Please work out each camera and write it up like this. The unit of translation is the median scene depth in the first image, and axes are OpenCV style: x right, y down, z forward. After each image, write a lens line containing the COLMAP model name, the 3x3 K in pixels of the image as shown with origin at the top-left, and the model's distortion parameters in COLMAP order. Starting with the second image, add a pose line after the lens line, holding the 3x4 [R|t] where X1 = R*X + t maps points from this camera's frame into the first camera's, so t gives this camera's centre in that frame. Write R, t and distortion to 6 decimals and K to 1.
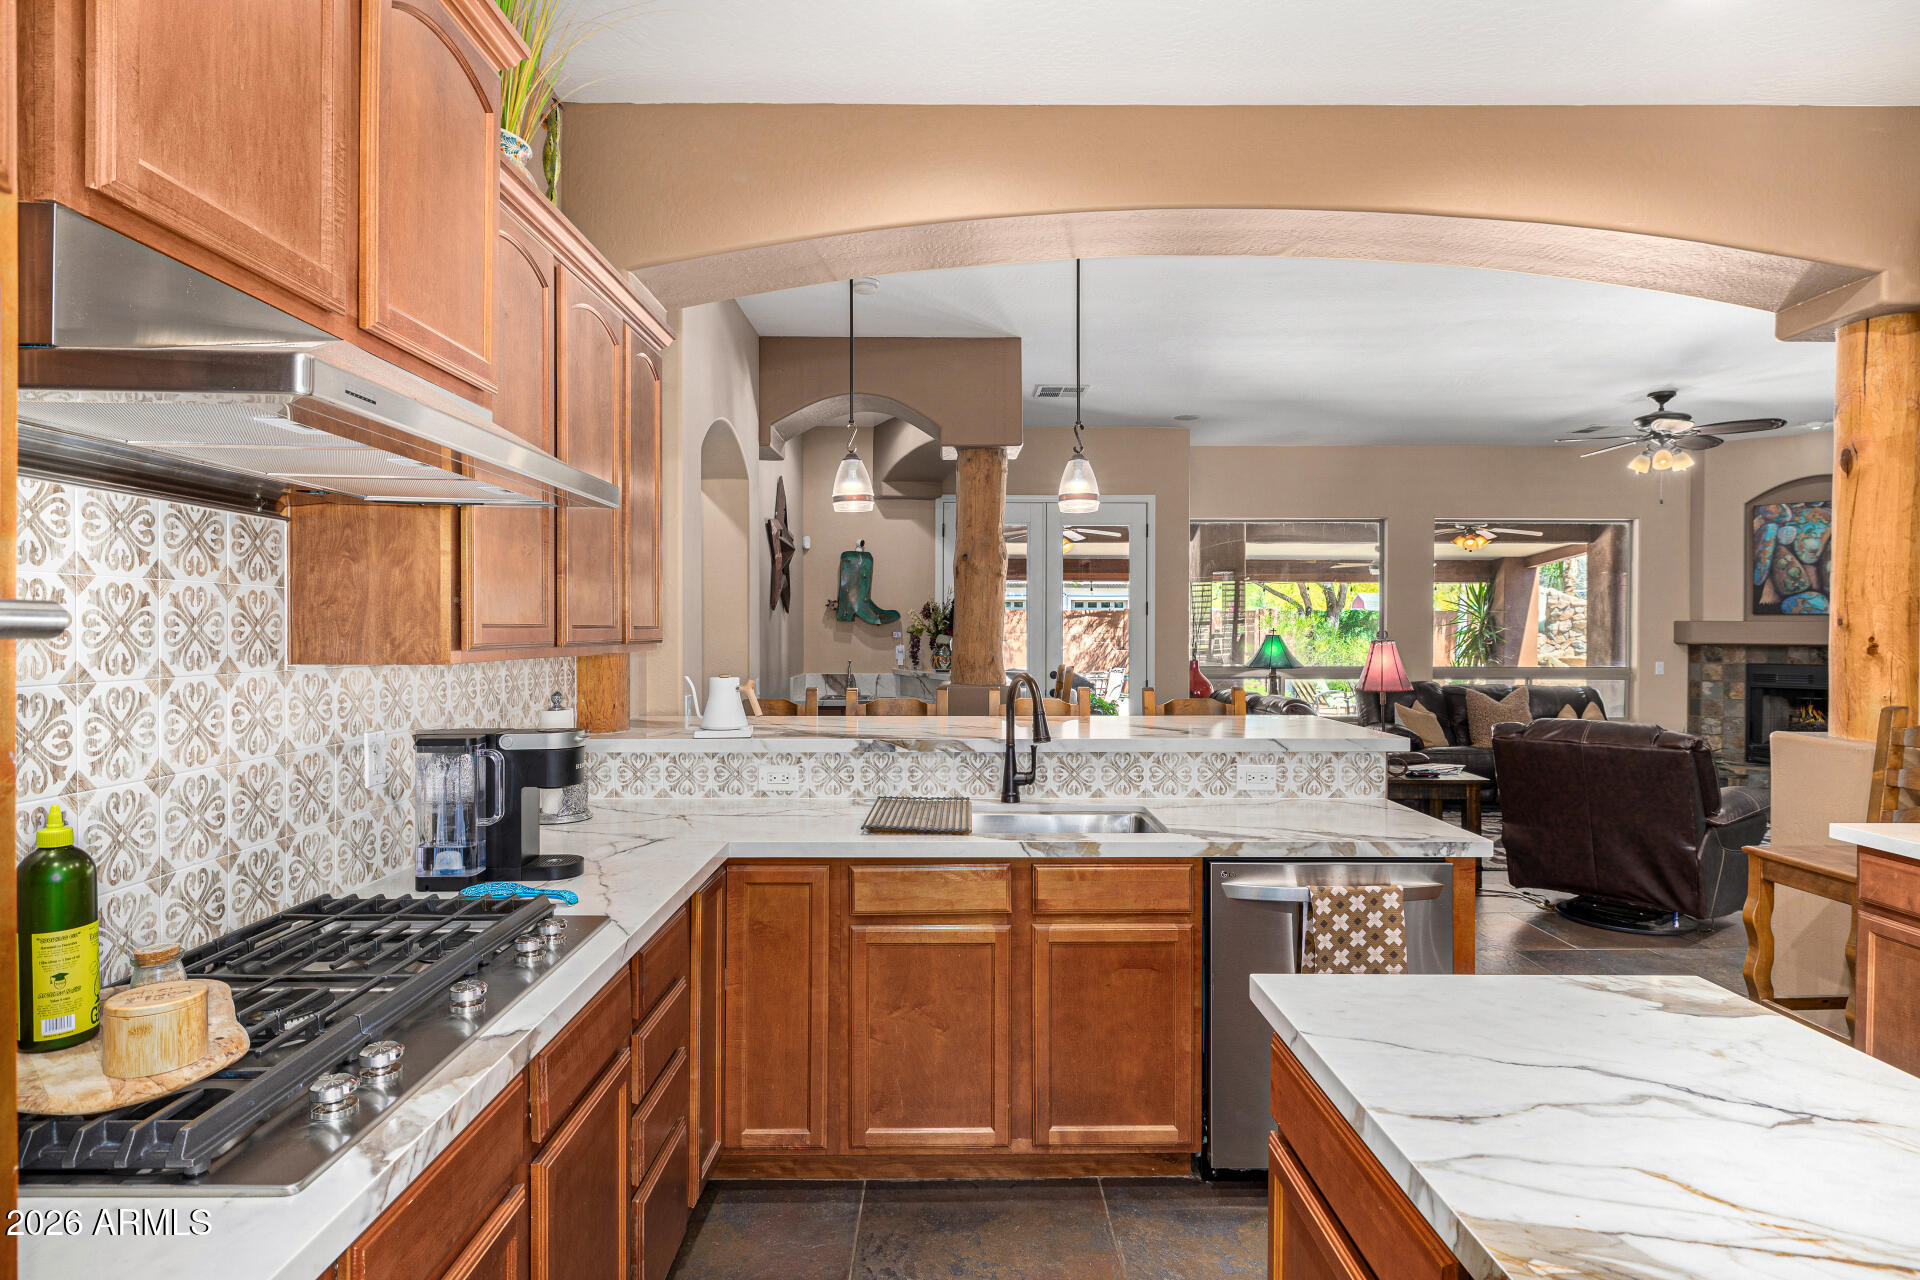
lens RADIAL K [[1021.7, 0, 961.1], [0, 1021.7, 636.8], [0, 0, 1]] dist [0.005997, -0.006401]
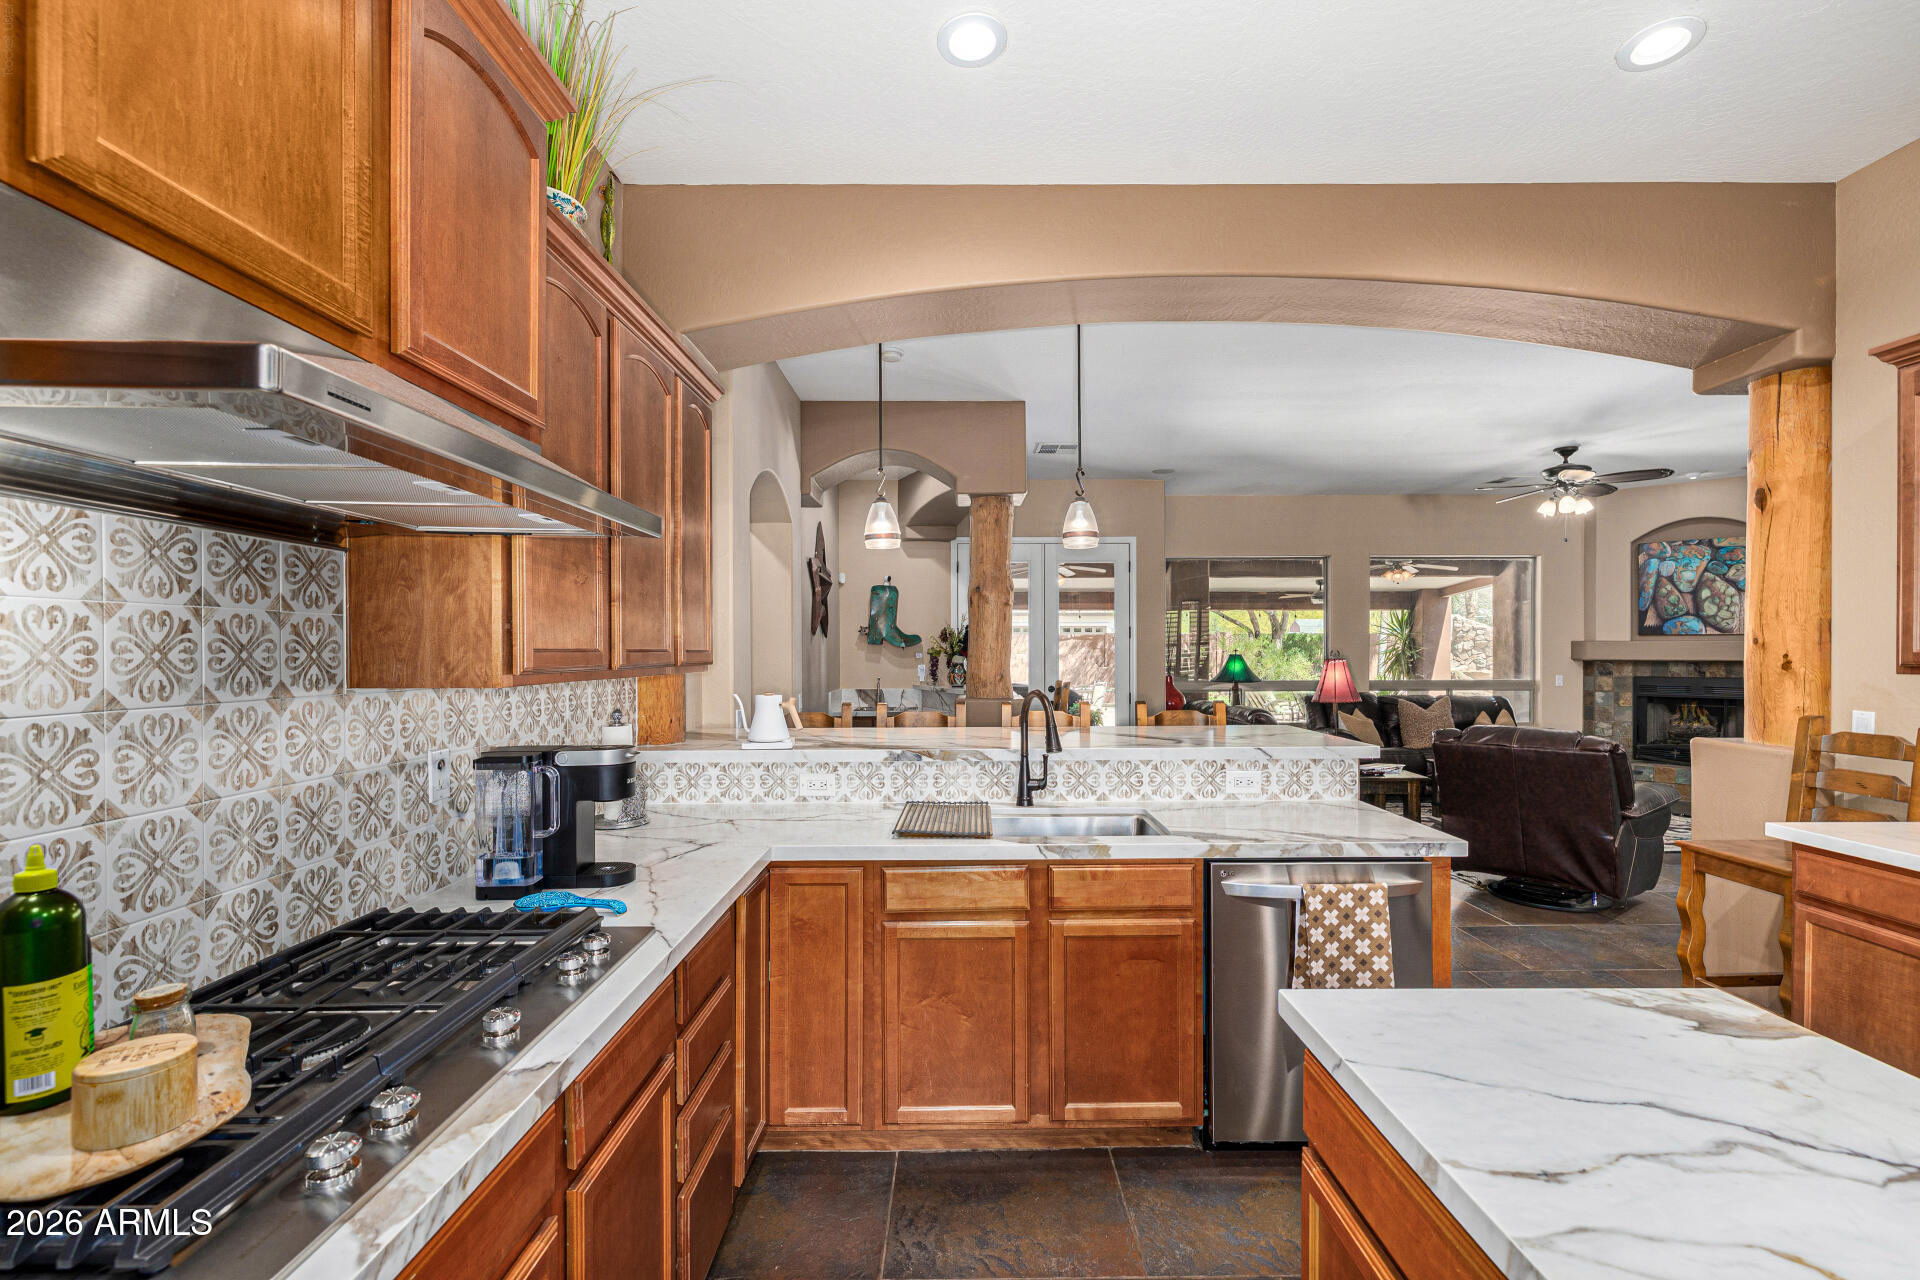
lens RADIAL K [[833.5, 0, 969.4], [0, 833.5, 654.5], [0, 0, 1]] dist [-0.000034, -0.000366]
pose [[0.999988, -0.004752, 0.000661, -0.006533], [0.004754, 0.999985, -0.002644, -0.000765], [-0.000649, 0.002647, 0.999996, 0.046240]]
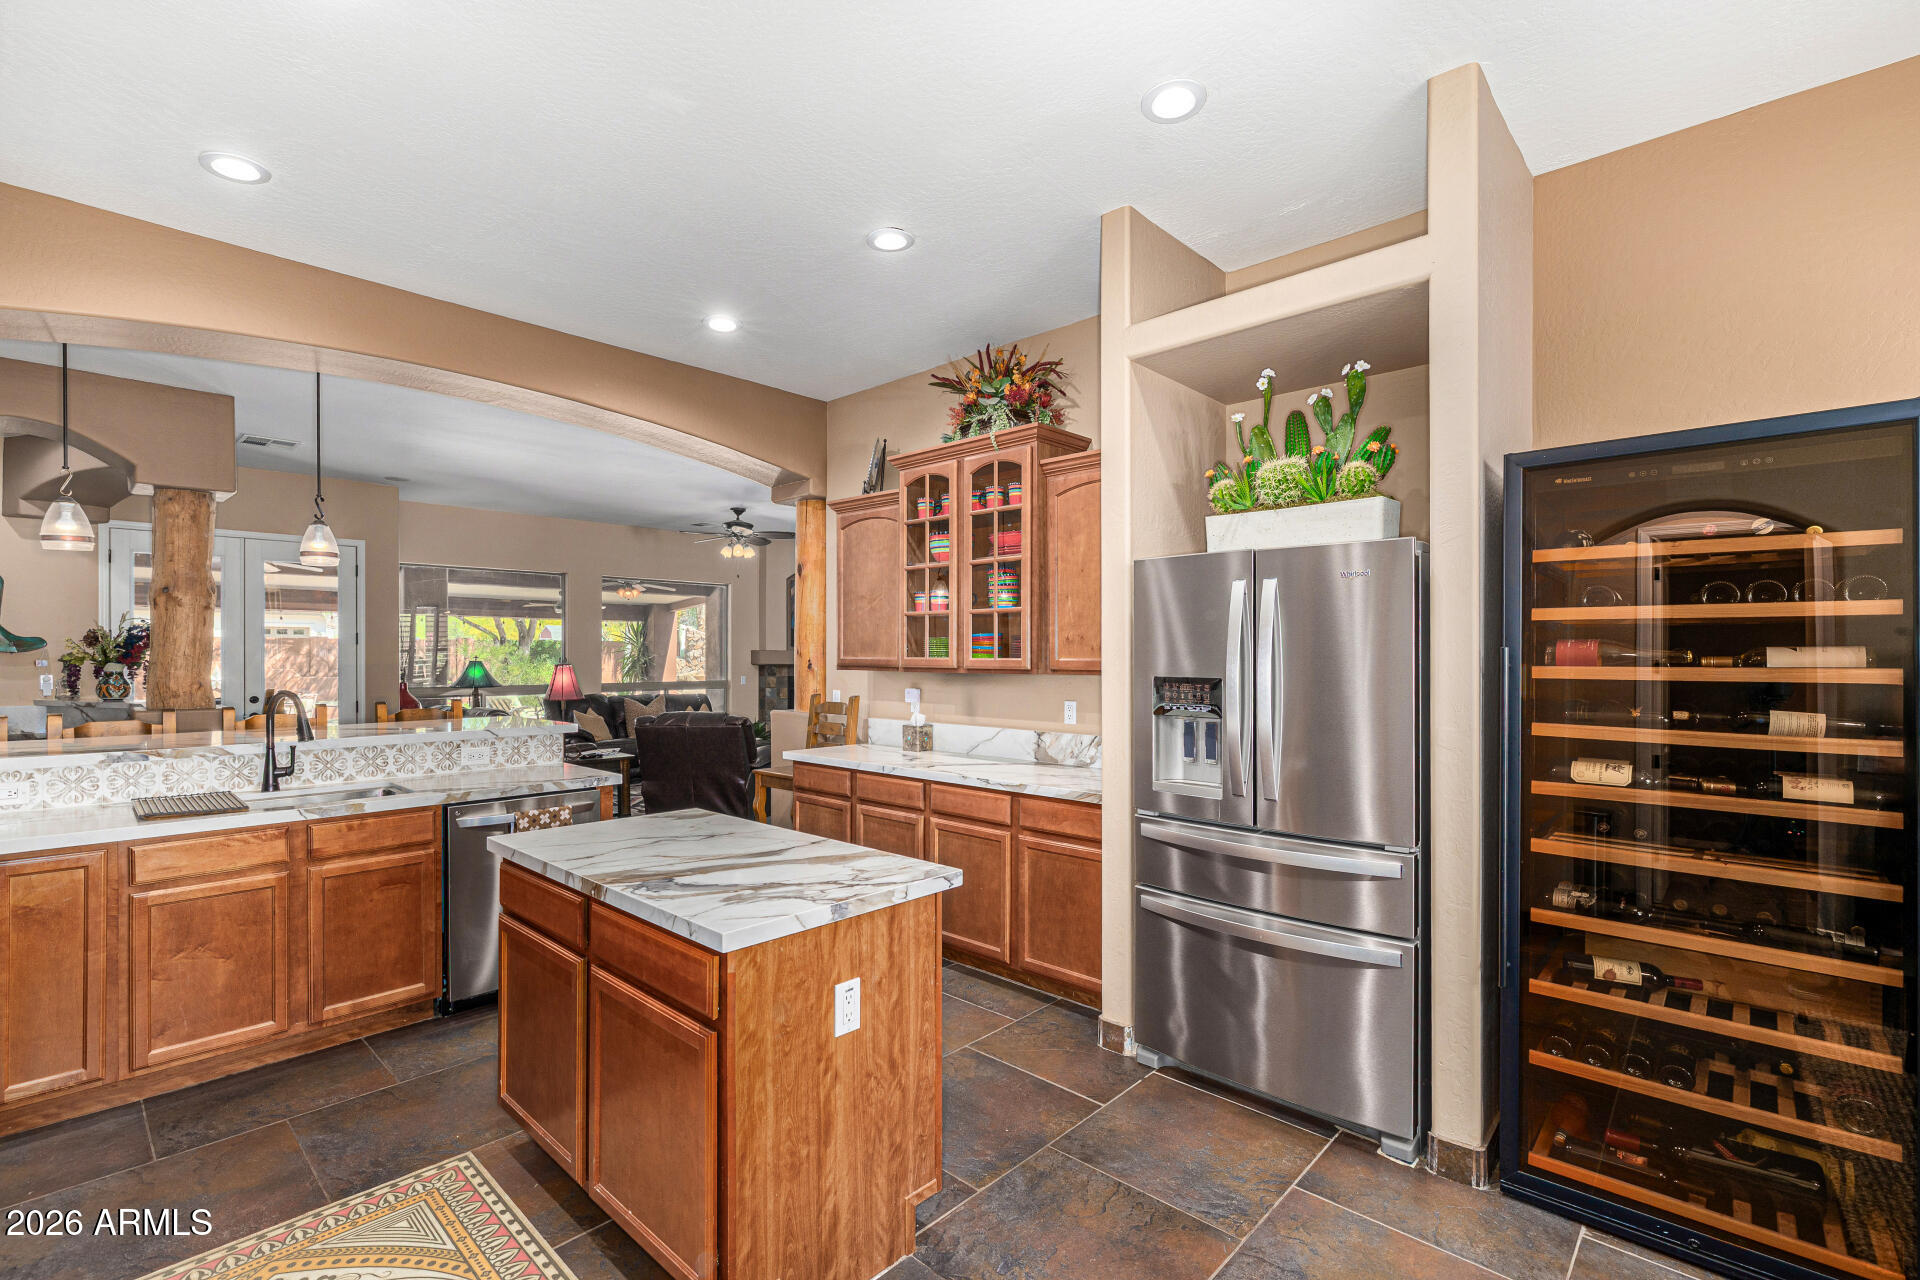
lens RADIAL K [[860.9, 0, 947.0], [0, 860.9, 656.3], [0, 0, 1]] dist [-0.005008, 0.002418]
pose [[0.692095, -0.003254, 0.721799, -0.077397], [0.007608, 0.999967, -0.002787, 0.000104], [-0.721766, 0.007420, 0.692097, -0.203391]]
